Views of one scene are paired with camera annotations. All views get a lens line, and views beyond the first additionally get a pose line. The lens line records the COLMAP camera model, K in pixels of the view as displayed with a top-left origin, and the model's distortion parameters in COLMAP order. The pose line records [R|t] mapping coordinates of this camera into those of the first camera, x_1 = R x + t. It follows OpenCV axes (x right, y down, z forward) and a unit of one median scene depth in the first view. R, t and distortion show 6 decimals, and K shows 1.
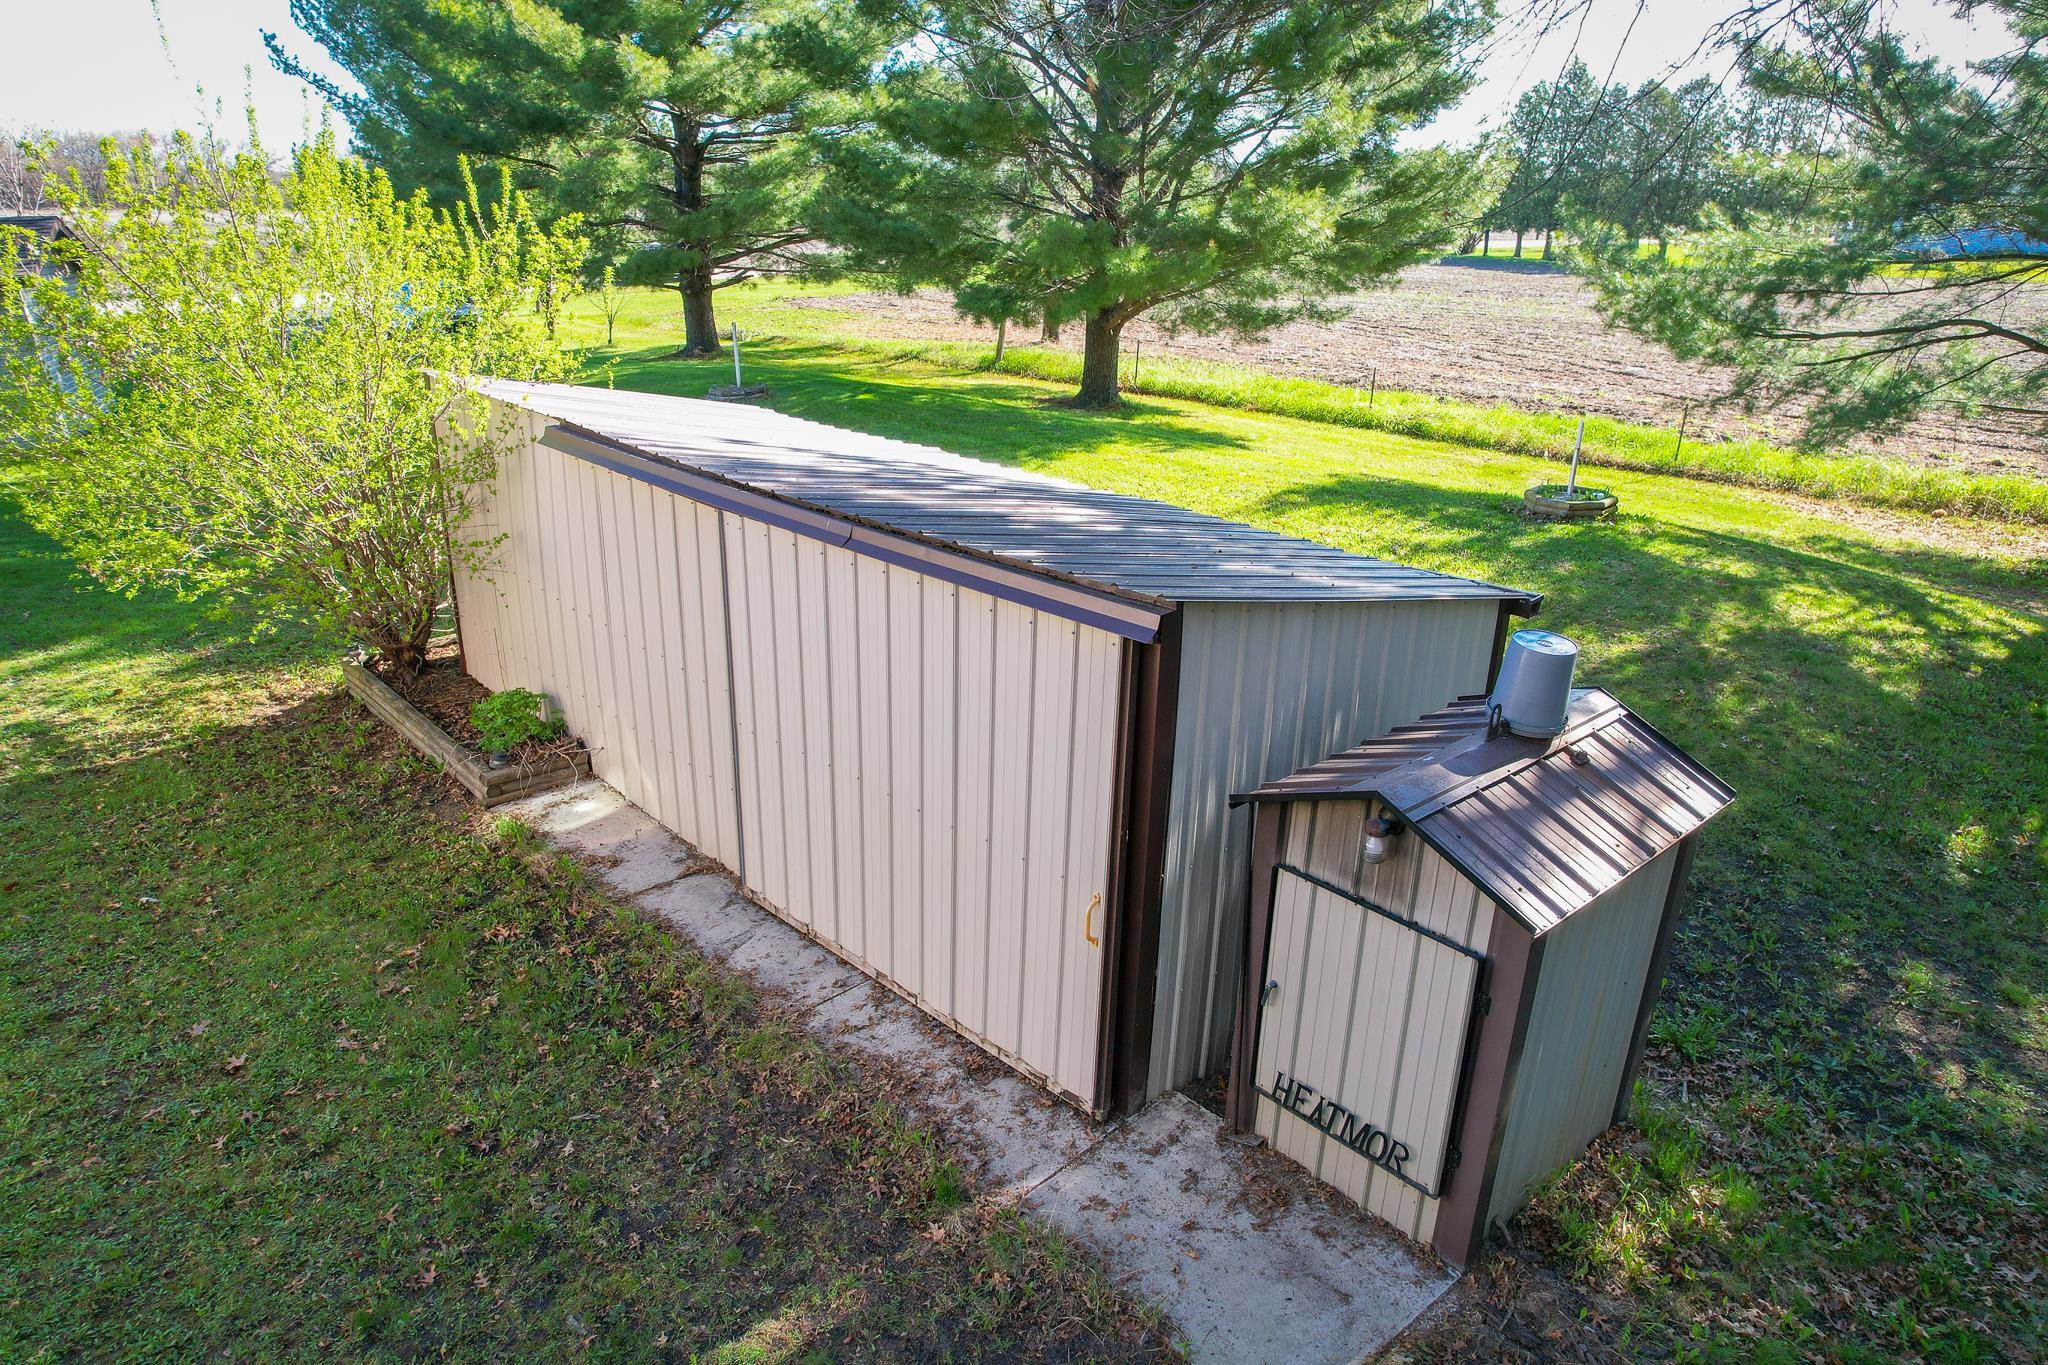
lens RADIAL K [[1308.0, 0, 1012.9], [0, 1308.0, 681.2], [0, 0, 1]] dist [-0.055617, 0.040022]
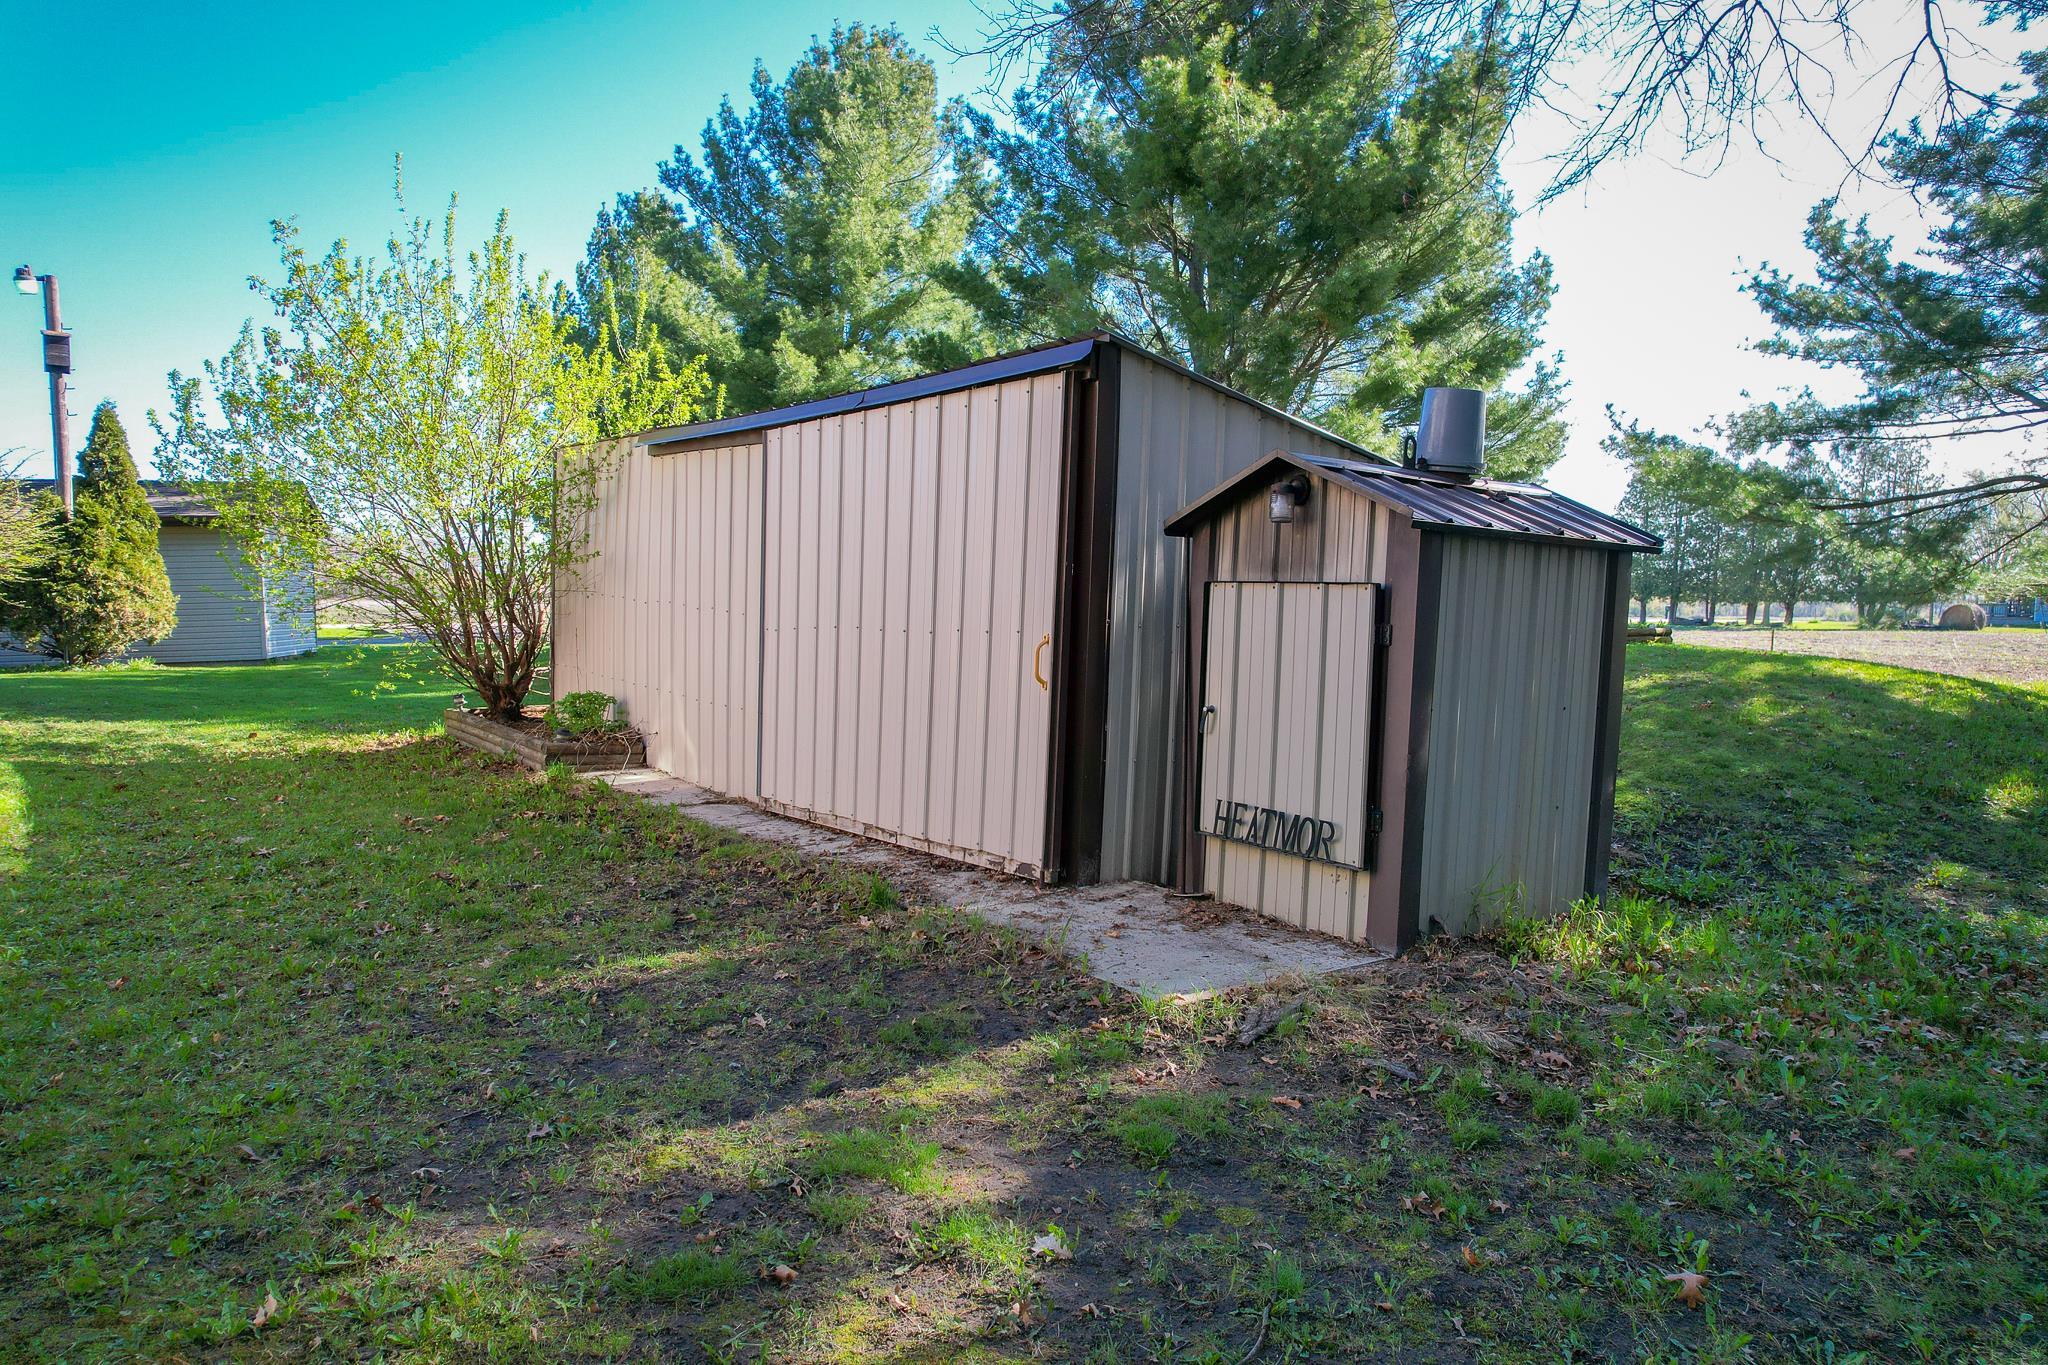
lens RADIAL K [[1308.0, 0, 1029.1], [0, 1308.0, 671.1], [0, 0, 1]] dist [-0.055617, 0.040022]
pose [[0.994573, 0.019708, -0.102155, 0.160460], [-0.049994, 0.951629, -0.303155, 0.518312], [0.091239, 0.306618, 0.947450, 0.001548]]
